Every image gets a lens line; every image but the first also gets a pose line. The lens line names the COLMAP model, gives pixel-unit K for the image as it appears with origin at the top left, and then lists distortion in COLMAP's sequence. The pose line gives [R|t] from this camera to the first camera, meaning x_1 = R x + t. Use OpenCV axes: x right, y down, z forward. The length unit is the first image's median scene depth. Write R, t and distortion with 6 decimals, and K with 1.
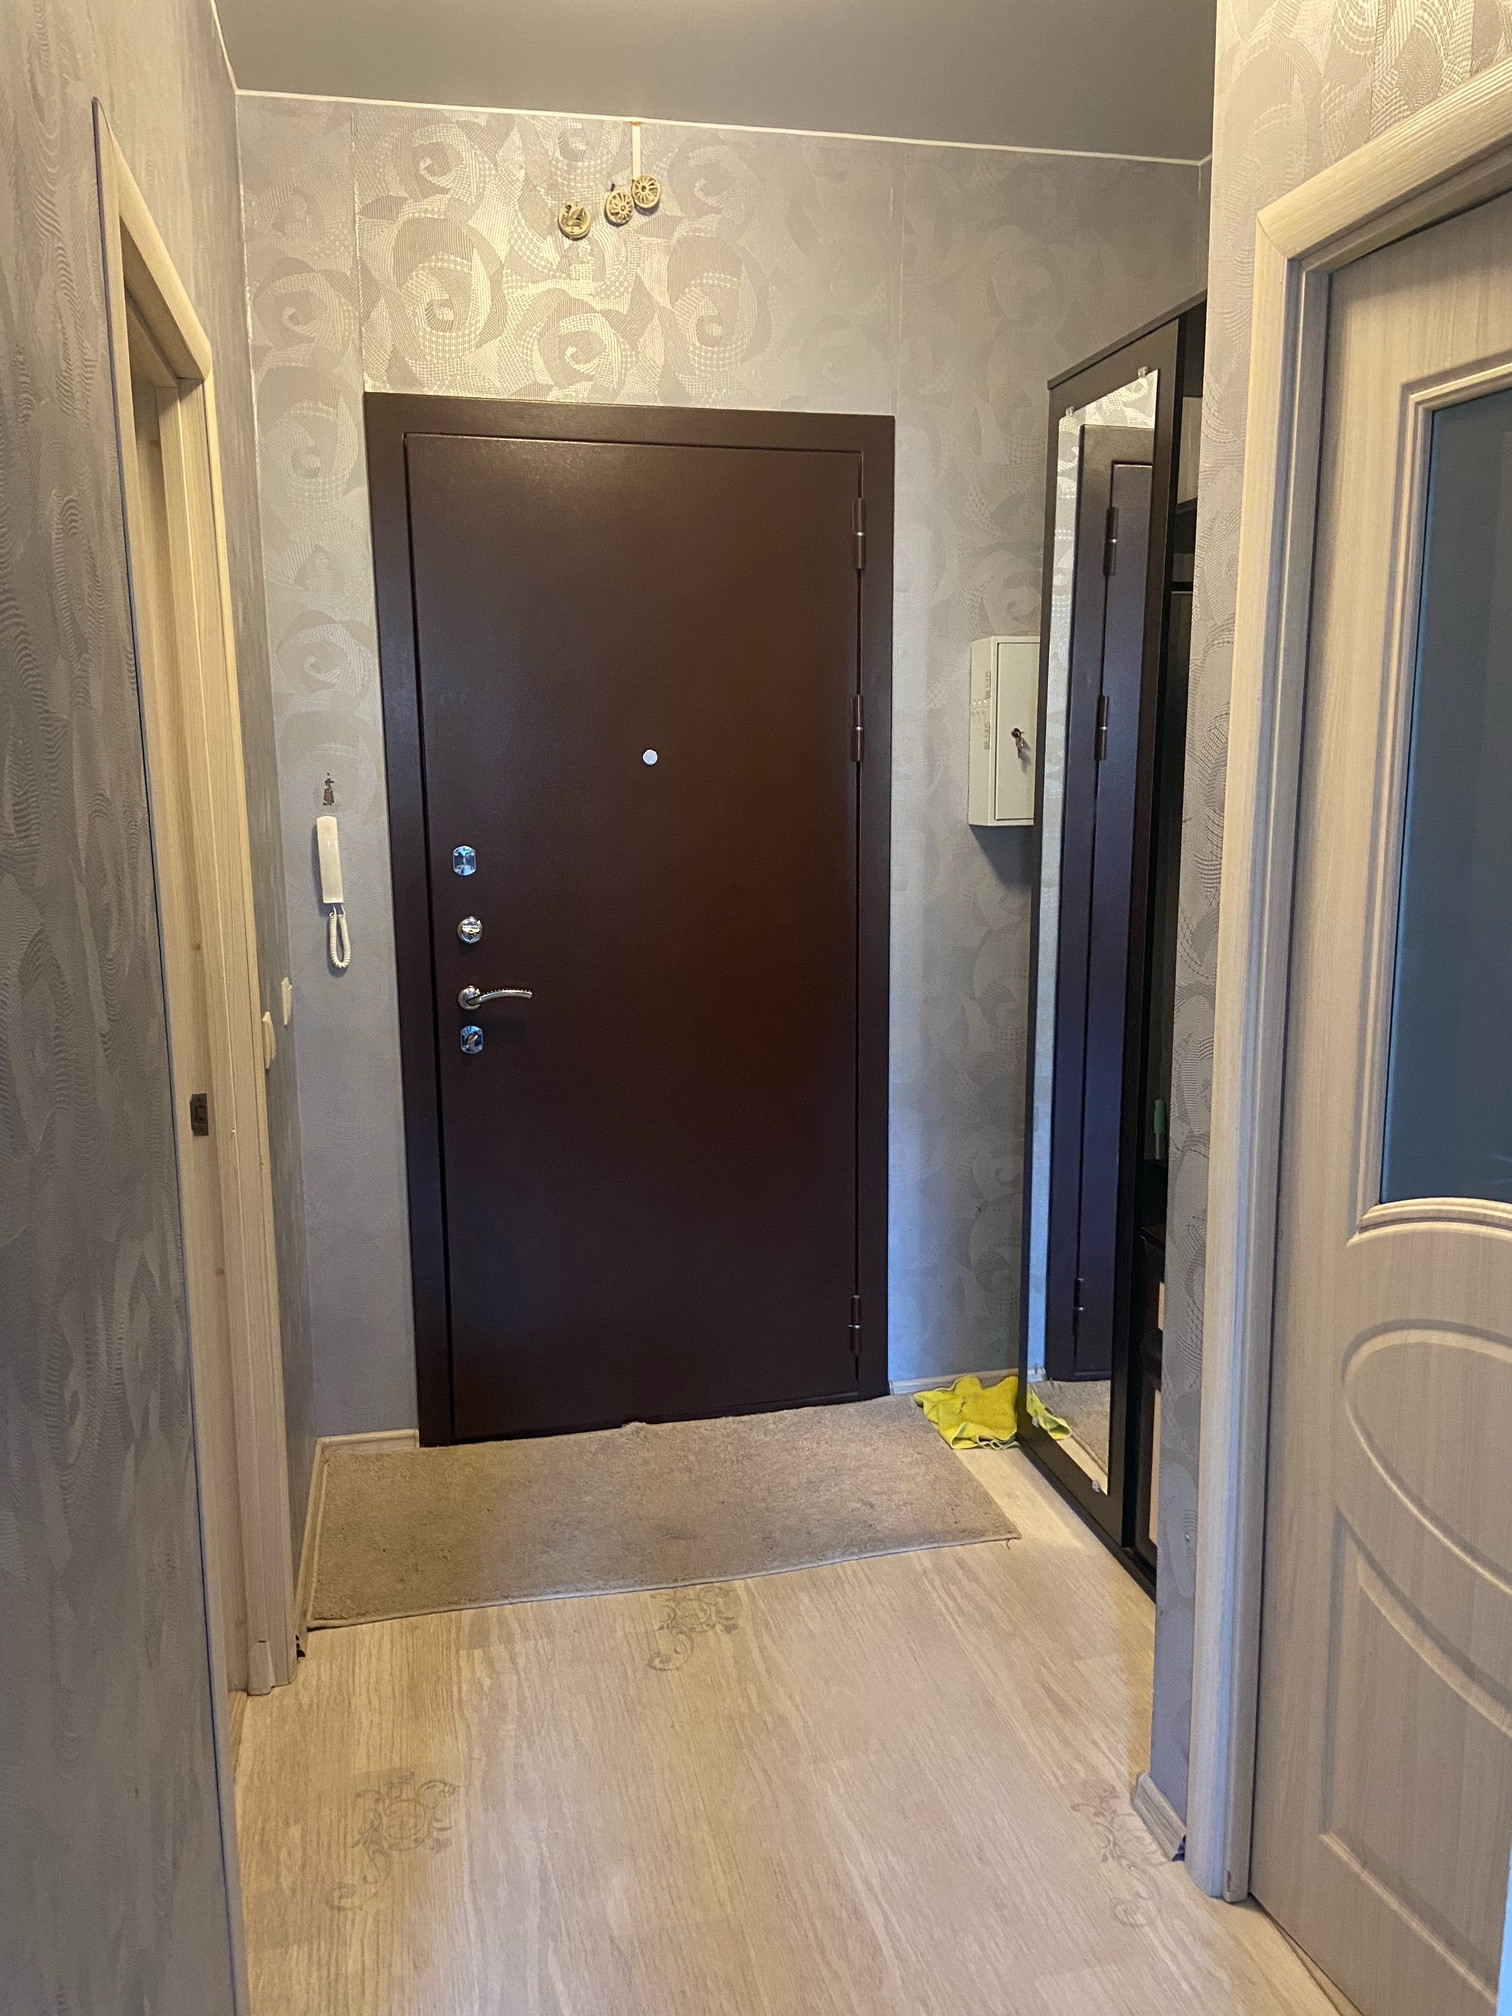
lens RADIAL K [[1568.7, 0, 760.7], [0, 1568.7, 1020.0], [0, 0, 1]] dist [0.066994, -0.021930]
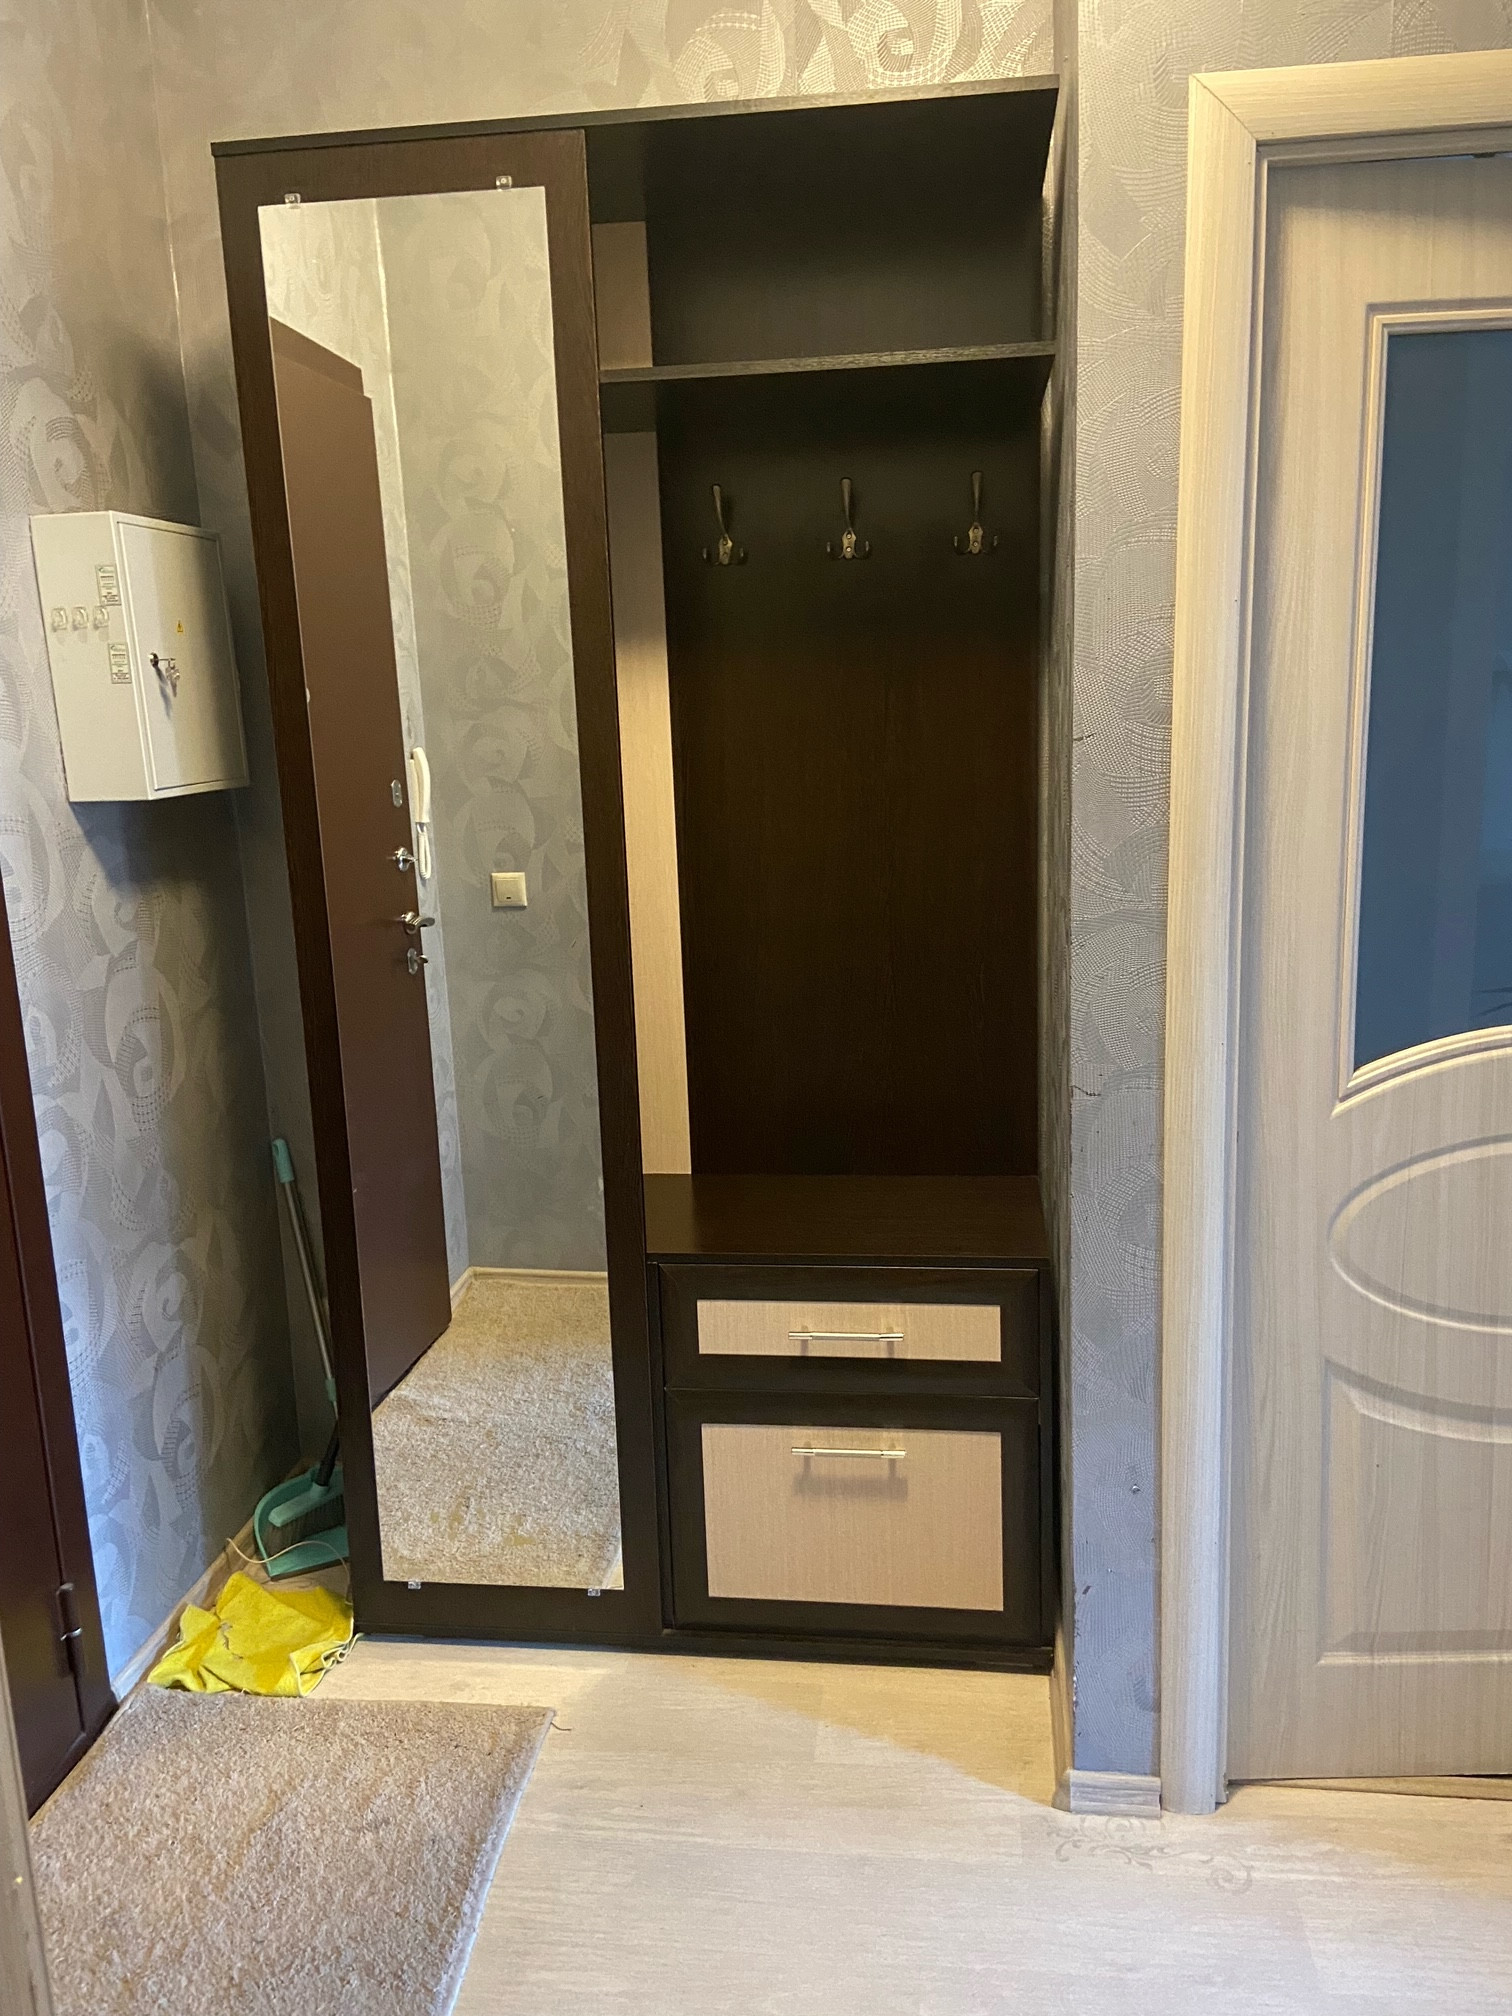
lens RADIAL K [[1568.7, 0, 765.1], [0, 1568.7, 999.3], [0, 0, 1]] dist [0.066994, -0.021930]
pose [[0.332019, -0.187725, 0.924404, -0.704187], [0.184579, 0.973981, 0.131498, -0.141921], [-0.925037, 0.126966, 0.358030, 0.922567]]
